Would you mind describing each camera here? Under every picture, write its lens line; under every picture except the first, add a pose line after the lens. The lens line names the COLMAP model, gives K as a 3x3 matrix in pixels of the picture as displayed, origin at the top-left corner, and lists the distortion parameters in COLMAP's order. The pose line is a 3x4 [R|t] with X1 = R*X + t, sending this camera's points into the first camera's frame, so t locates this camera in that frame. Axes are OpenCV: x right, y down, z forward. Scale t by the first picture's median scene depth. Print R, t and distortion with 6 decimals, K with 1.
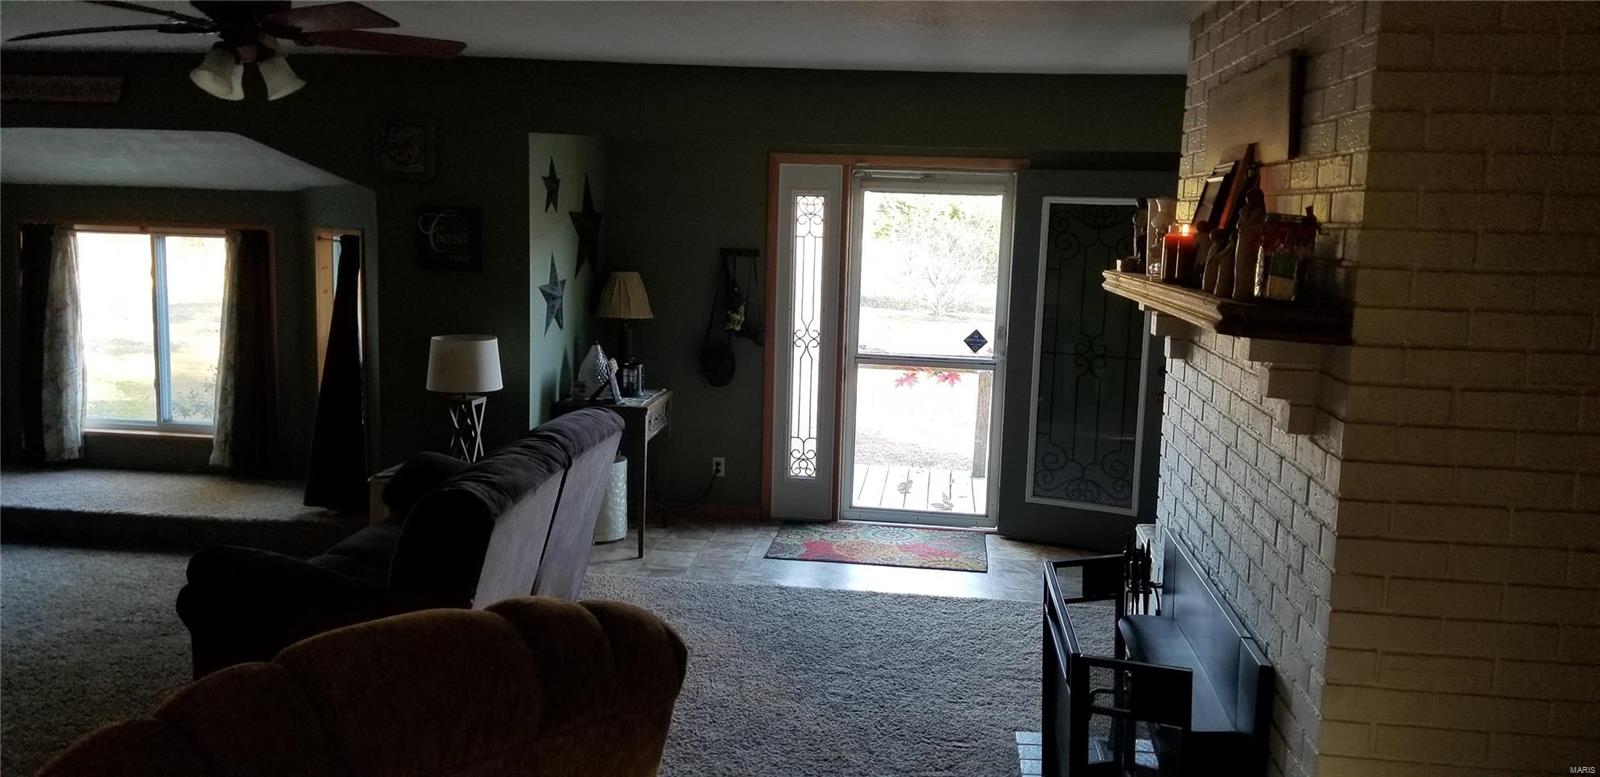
lens RADIAL K [[1246.3, 0, 813.5], [0, 1246.3, 385.5], [0, 0, 1]] dist [0.086536, -0.155710]
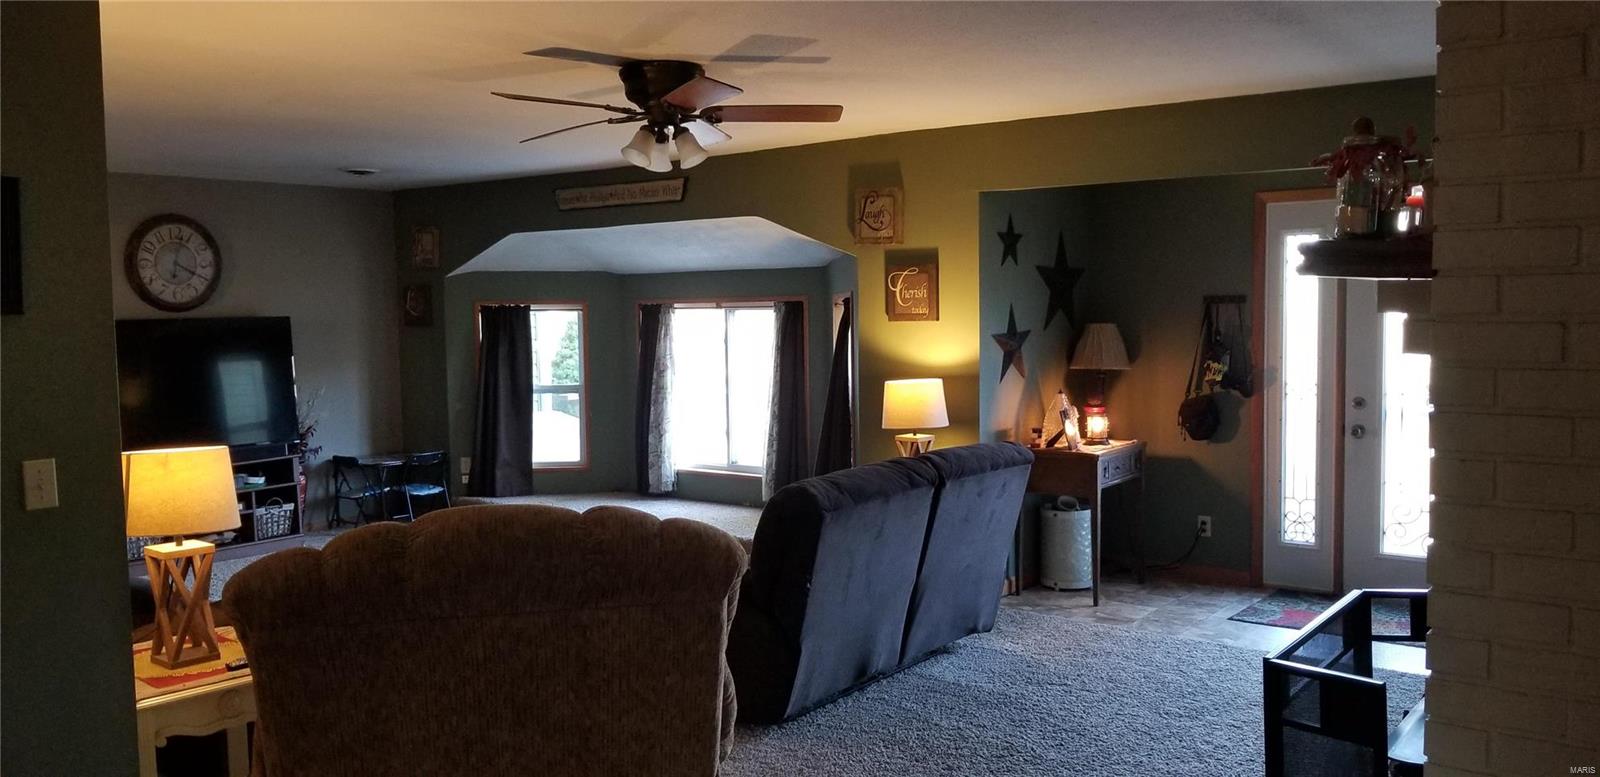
lens RADIAL K [[1246.3, 0, 780.5], [0, 1246.3, 404.2], [0, 0, 1]] dist [0.086536, -0.155710]
pose [[0.845879, -0.000869, -0.533375, 0.179584], [-0.034497, 0.997816, -0.056336, 0.041999], [0.532259, 0.066053, 0.844001, 0.014960]]
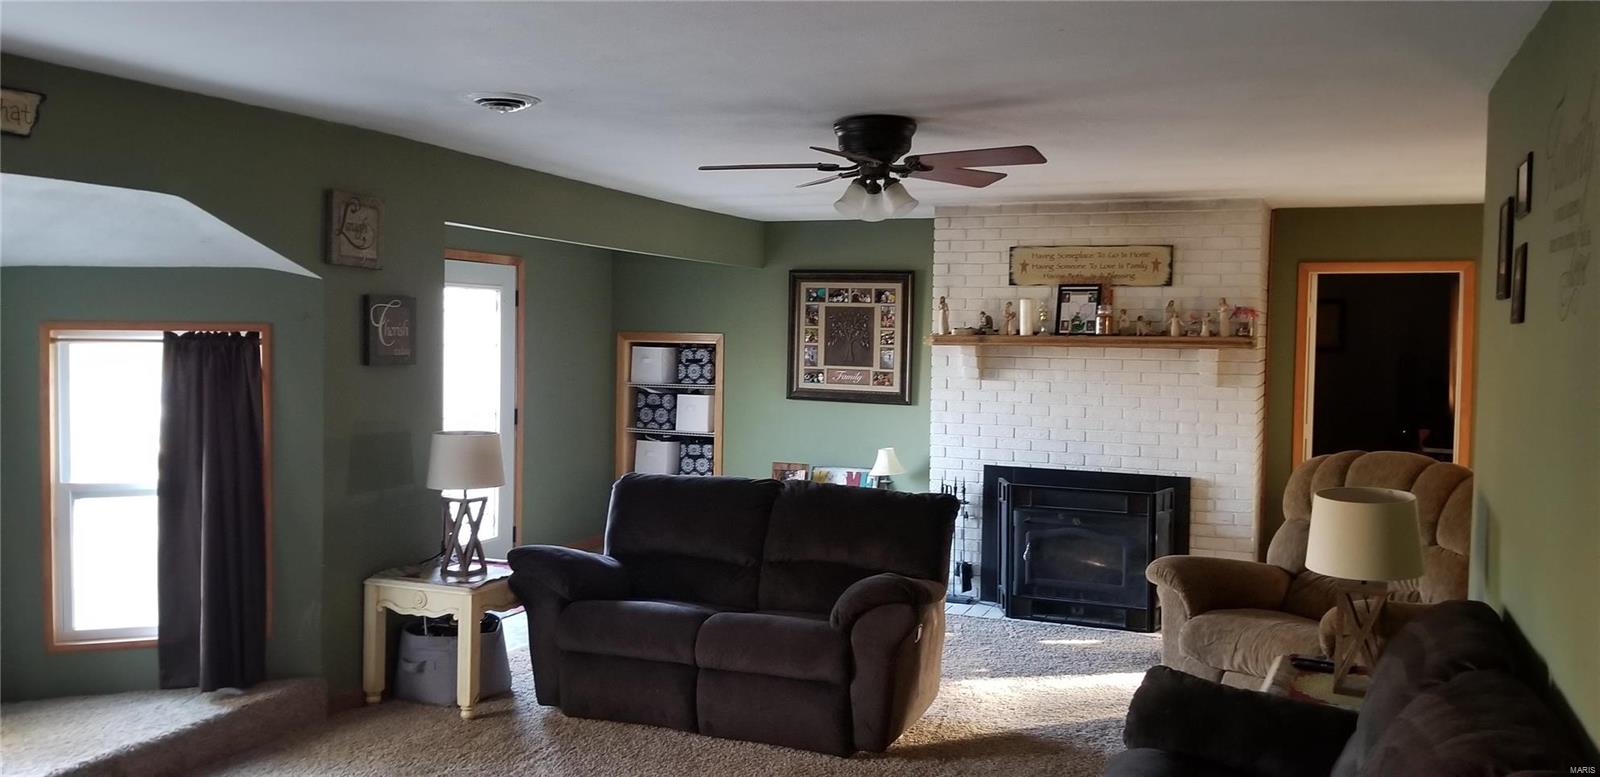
lens RADIAL K [[1246.3, 0, 800.0], [0, 1246.3, 381.3], [0, 0, 1]] dist [0.086536, -0.155710]
pose [[0.248467, -0.068954, 0.966183, -0.993545], [0.128513, 0.990992, 0.037676, -0.070213], [-0.960077, 0.114806, 0.255090, 0.444924]]
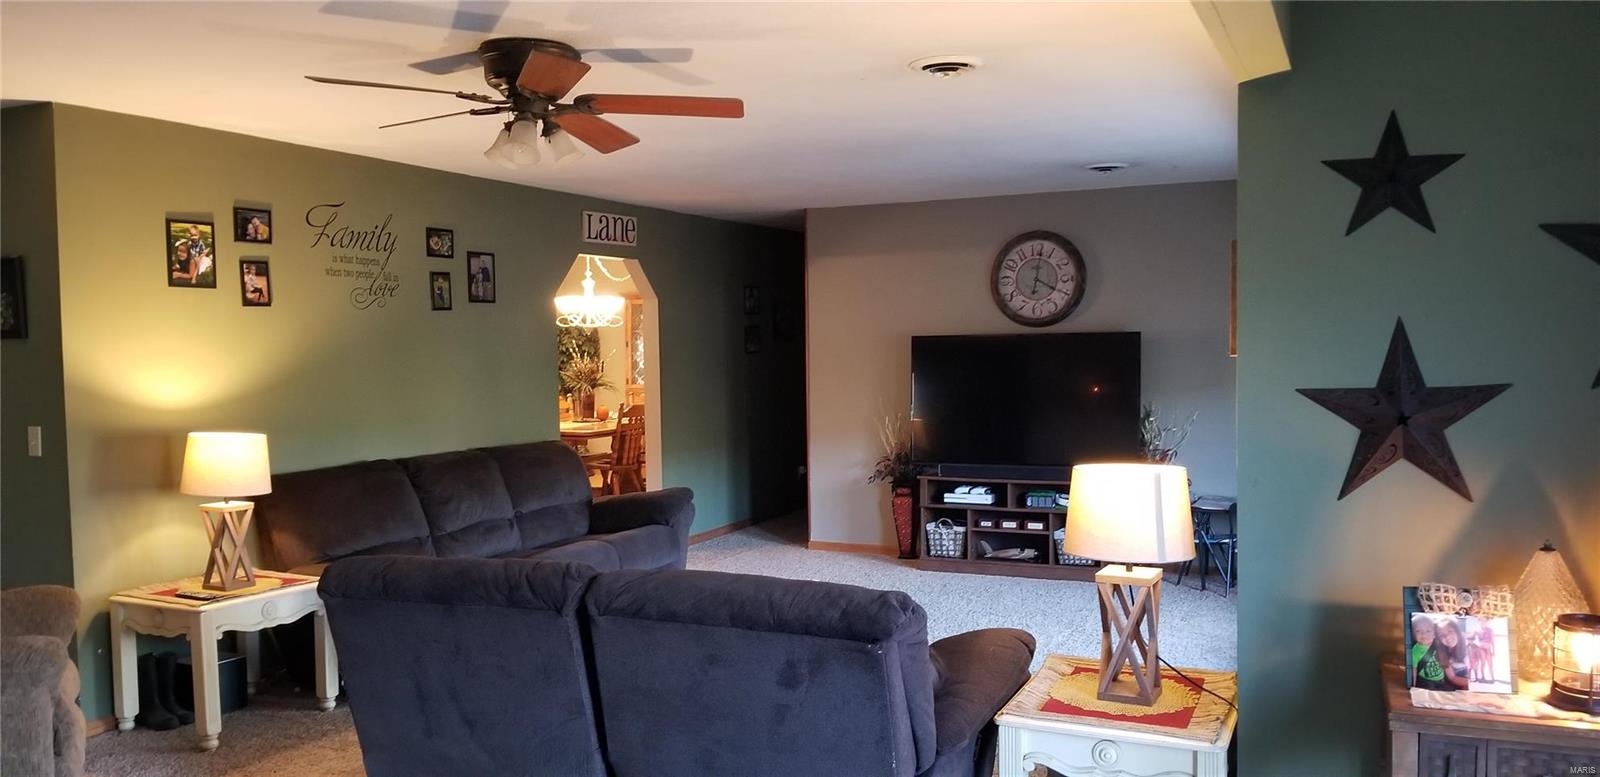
lens RADIAL K [[1246.3, 0, 798.7], [0, 1246.3, 392.1], [0, 0, 1]] dist [0.086536, -0.155710]
pose [[-0.287213, 0.016297, -0.957728, 0.278078], [-0.130980, 0.989795, 0.056122, -0.074182], [0.948869, 0.141562, -0.282147, 0.885772]]
